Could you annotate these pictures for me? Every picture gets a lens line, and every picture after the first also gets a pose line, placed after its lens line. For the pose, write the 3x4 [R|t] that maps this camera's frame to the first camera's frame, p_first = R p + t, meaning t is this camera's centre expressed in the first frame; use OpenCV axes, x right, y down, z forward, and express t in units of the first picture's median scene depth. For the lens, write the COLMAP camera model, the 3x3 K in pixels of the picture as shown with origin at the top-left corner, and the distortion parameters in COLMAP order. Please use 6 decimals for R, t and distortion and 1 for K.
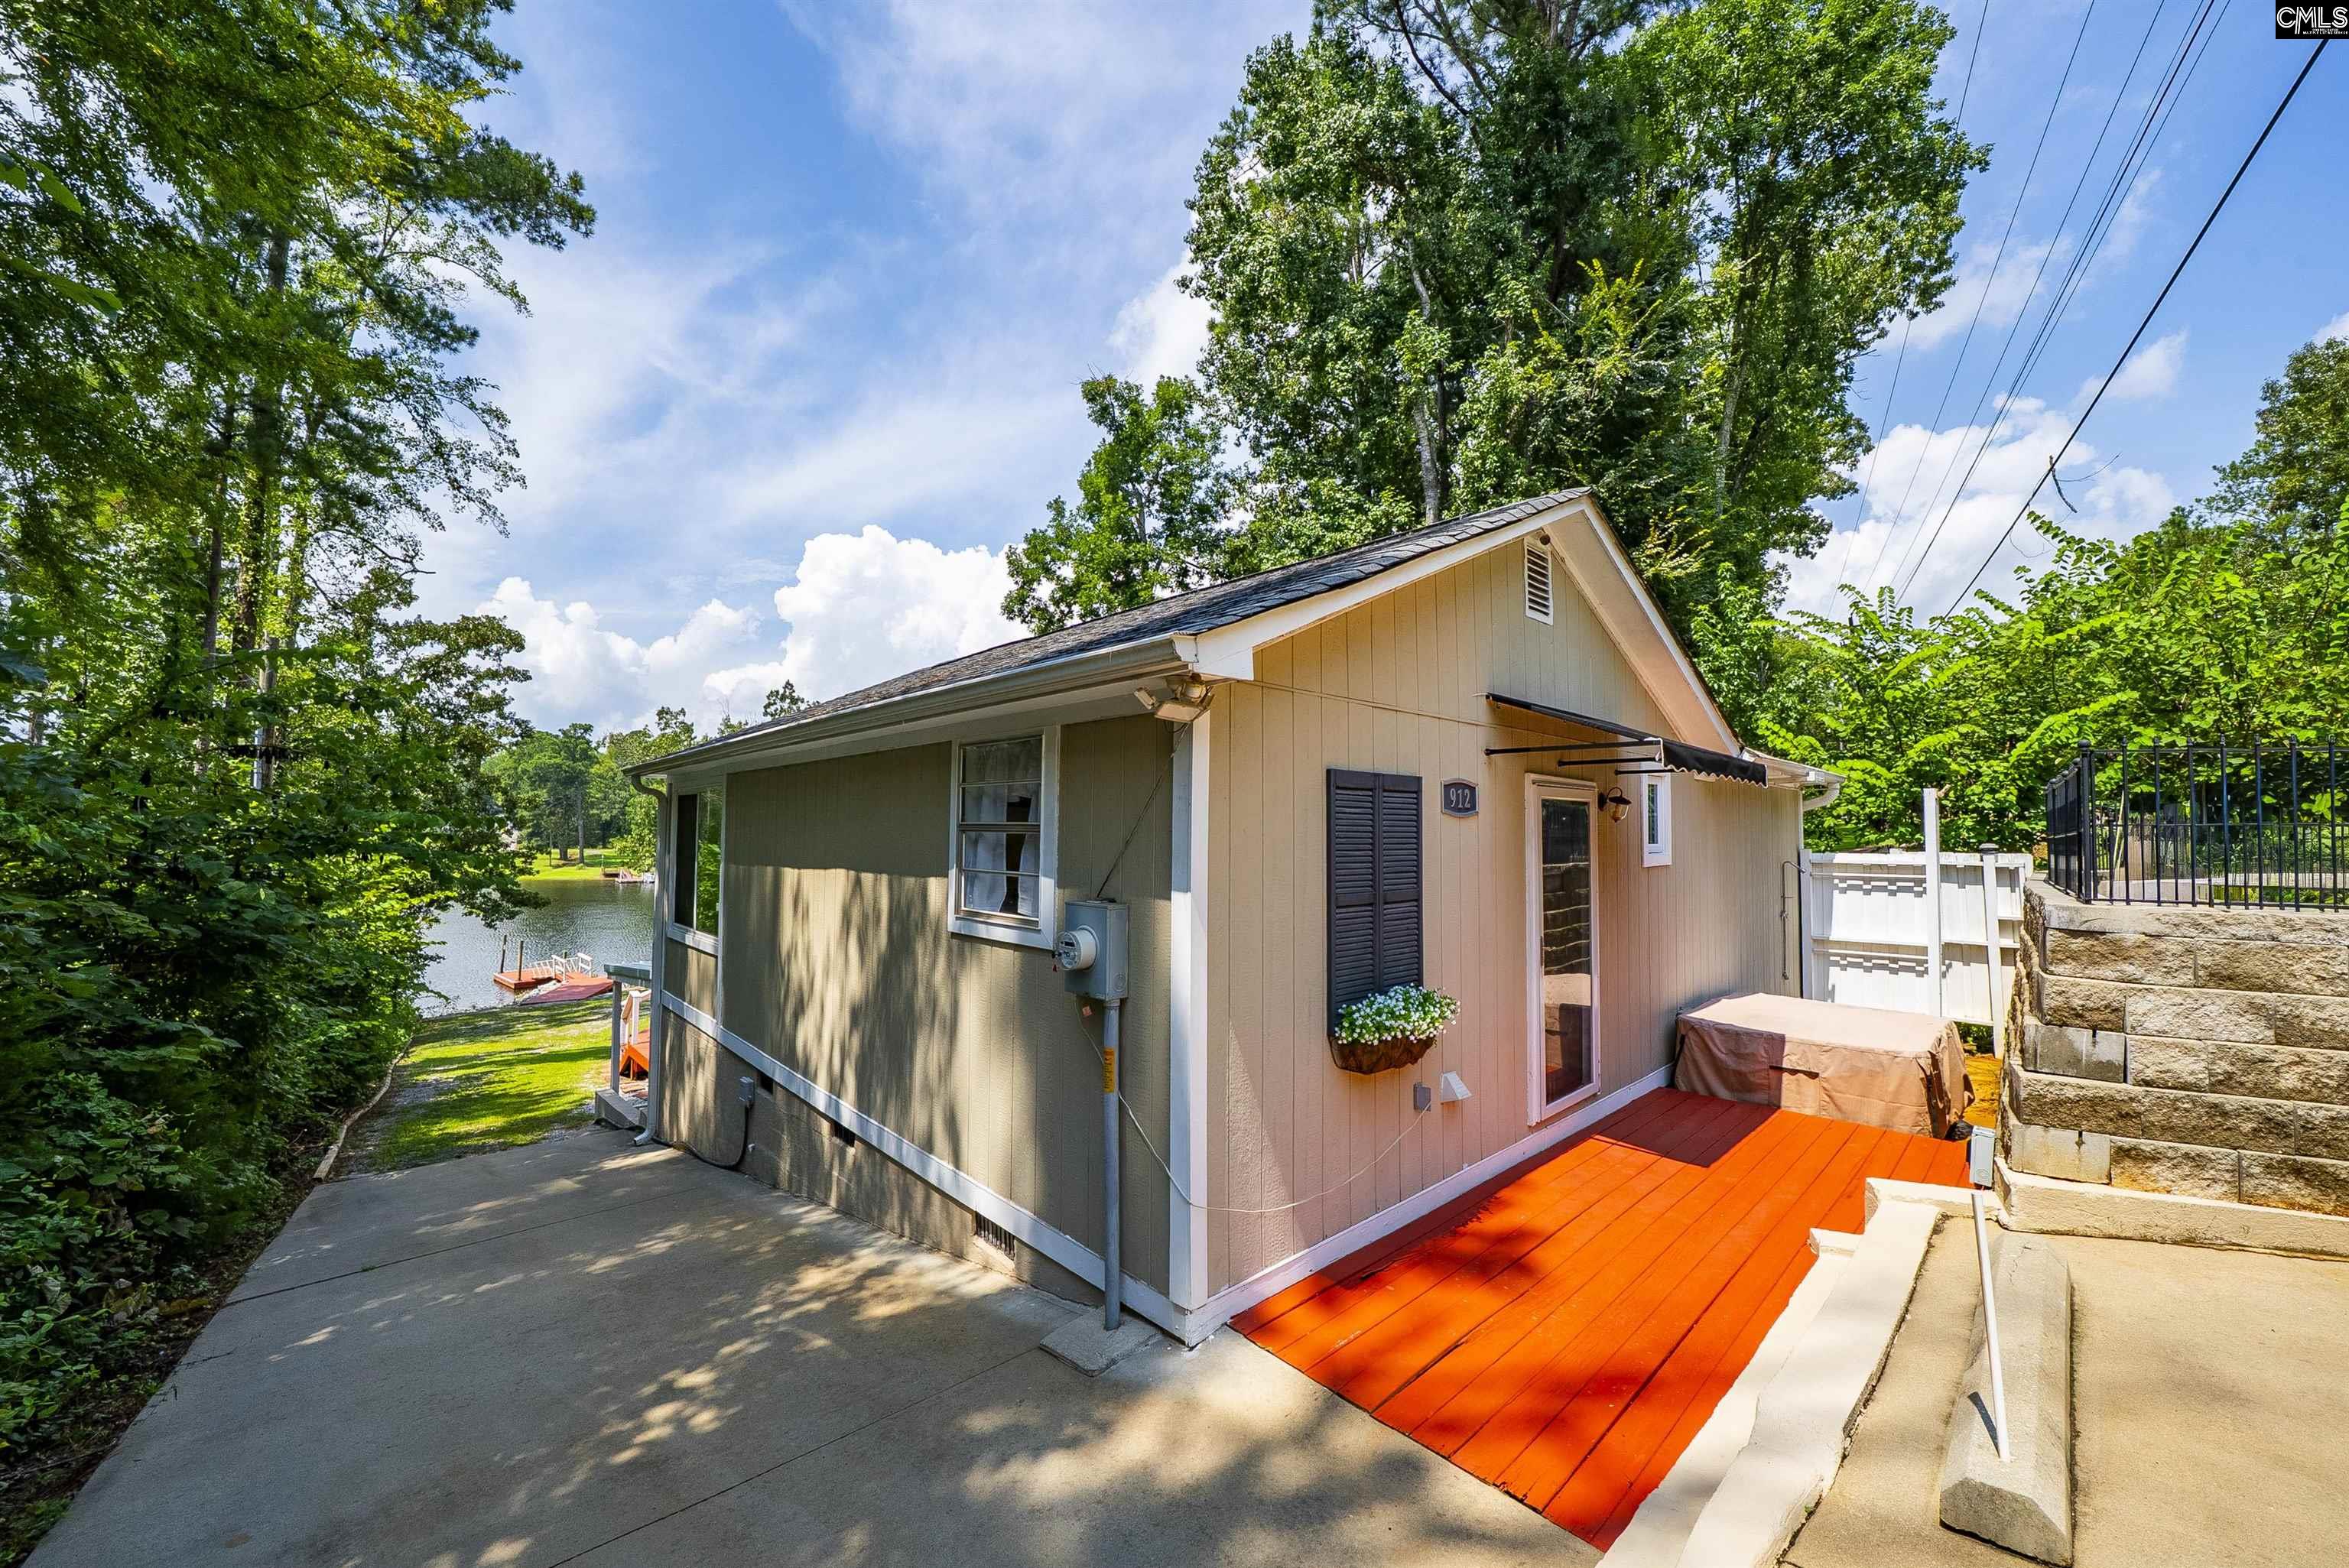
lens RADIAL K [[854.9, 0, 1134.9], [0, 854.9, 793.5], [0, 0, 1]] dist [-0.020018, 0.000167]
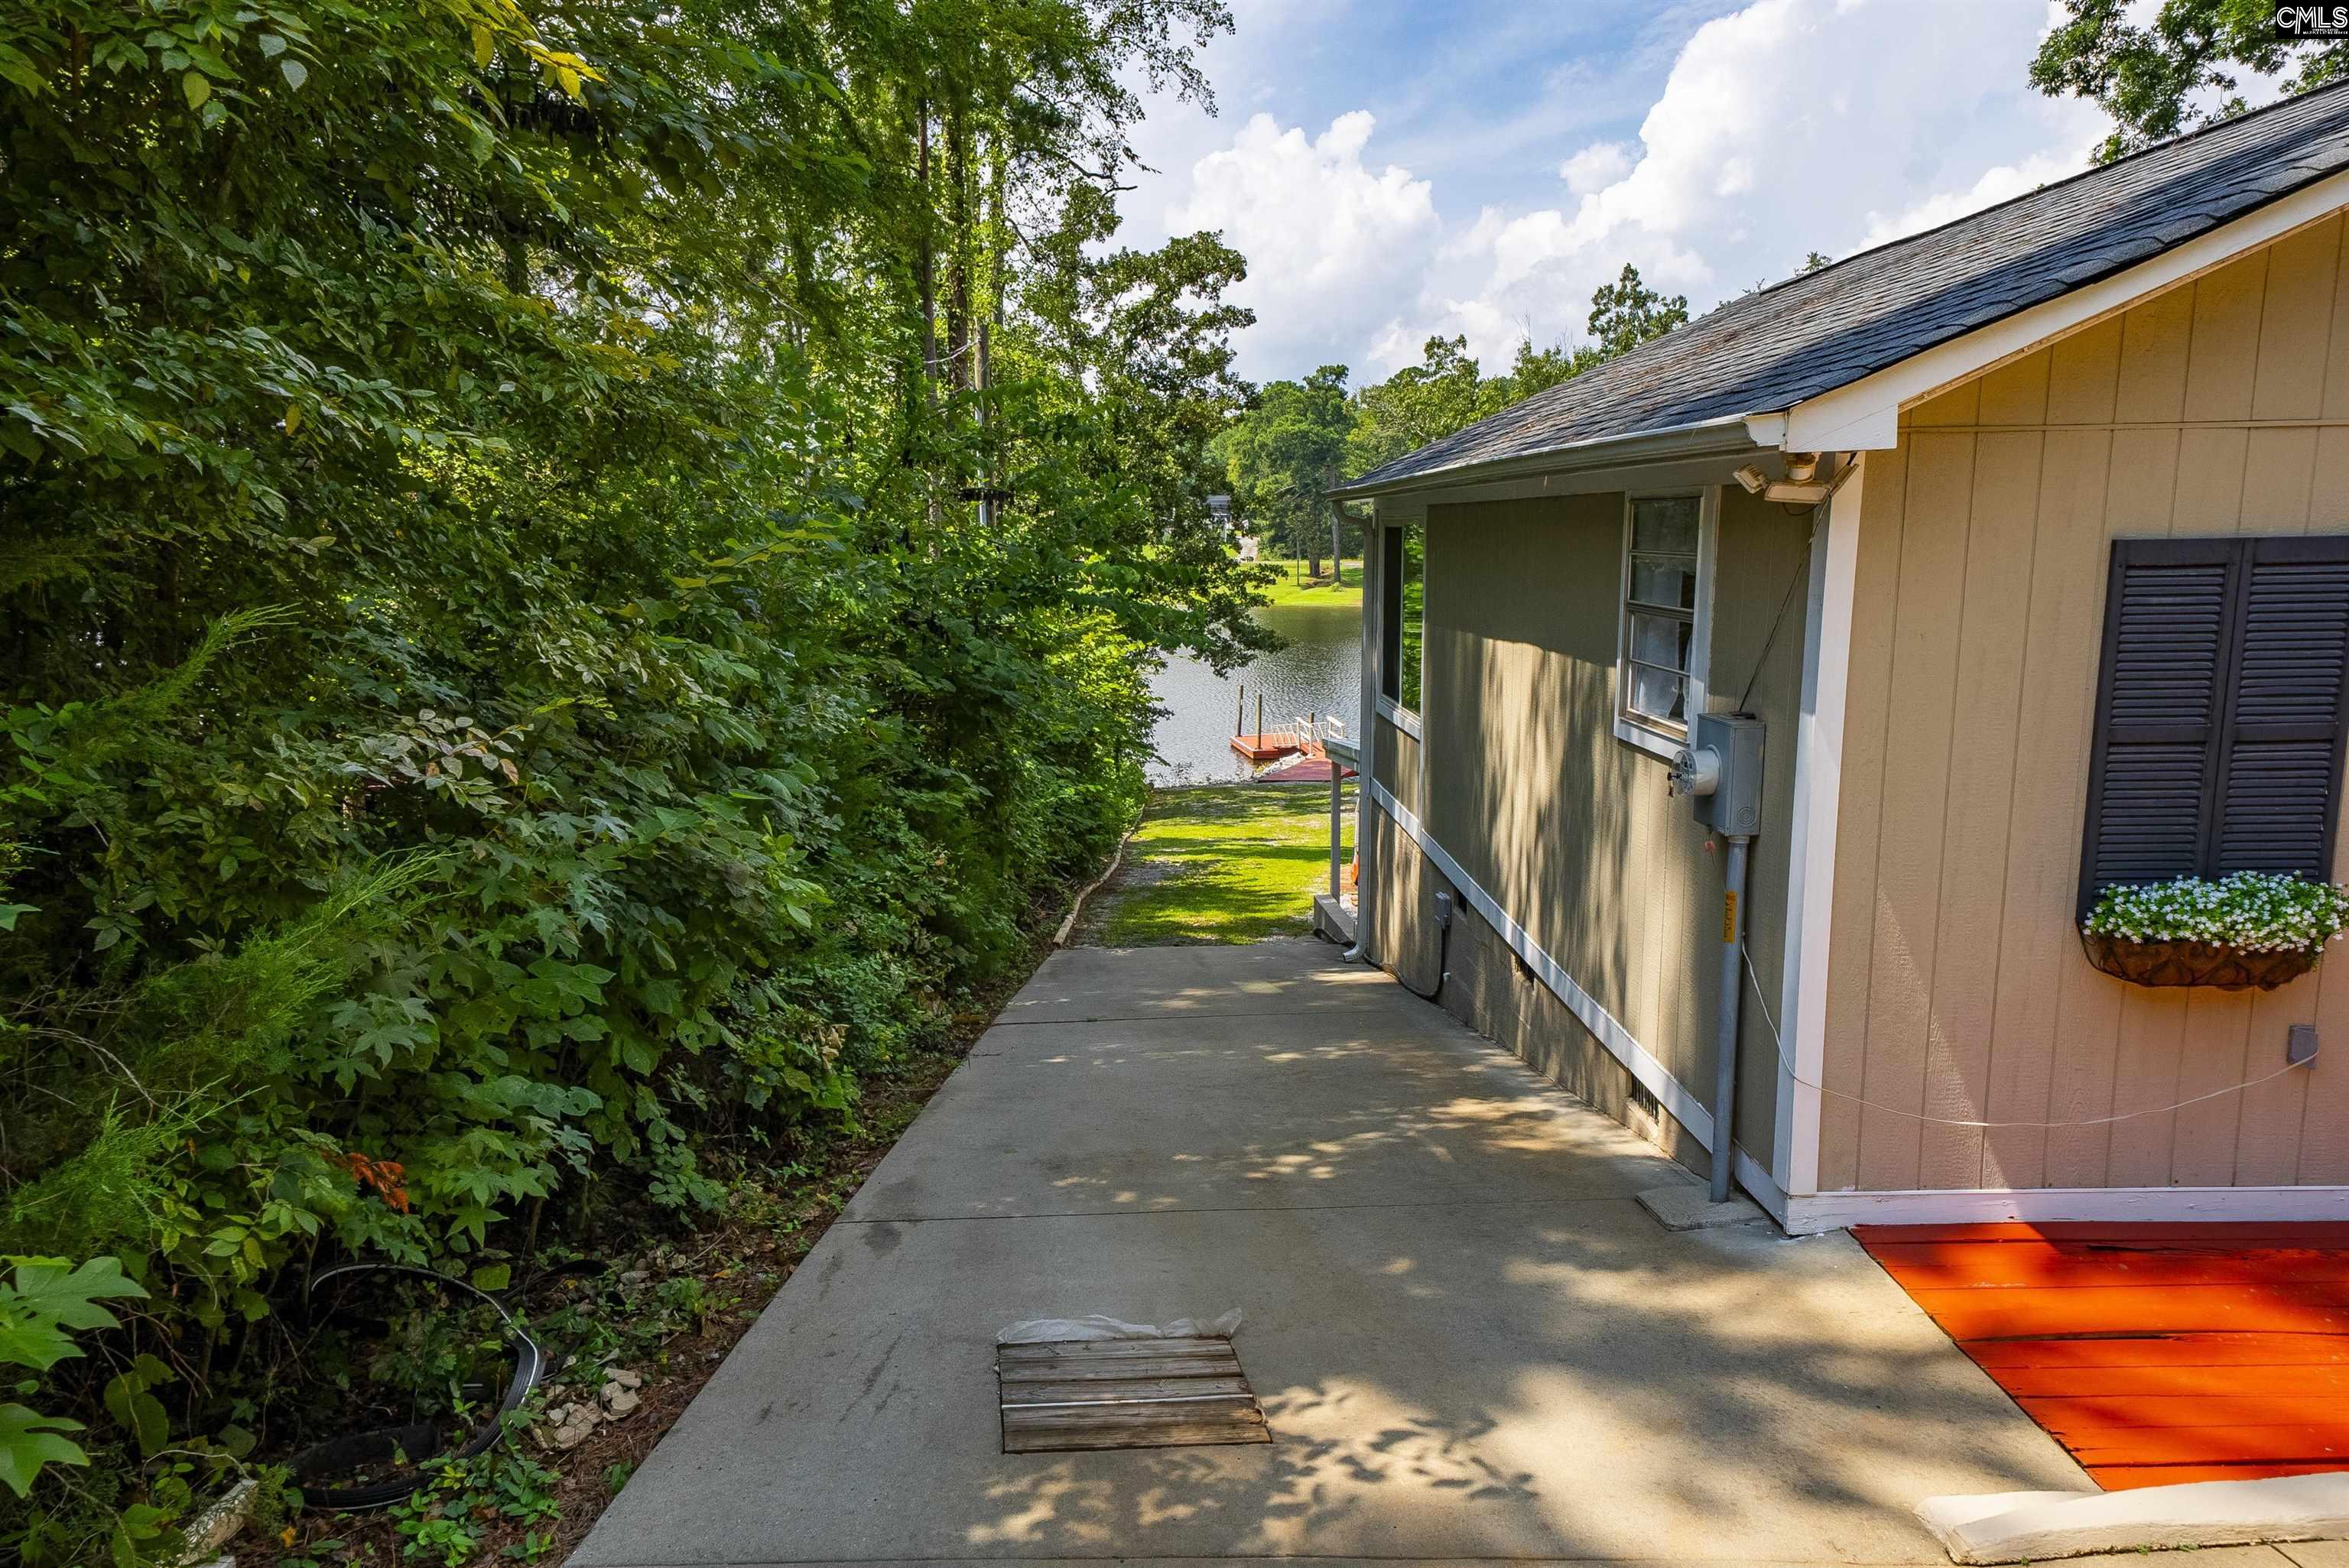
lens RADIAL K [[1561.3, 0, 1174.5], [0, 1561.3, 784.0], [0, 0, 1]] dist [0.035204, 0.000938]
pose [[0.771396, 0.090066, -0.629949, 0.185571], [0.046495, 0.979311, 0.196950, -0.048804], [0.634654, -0.181215, 0.751249, -0.176852]]
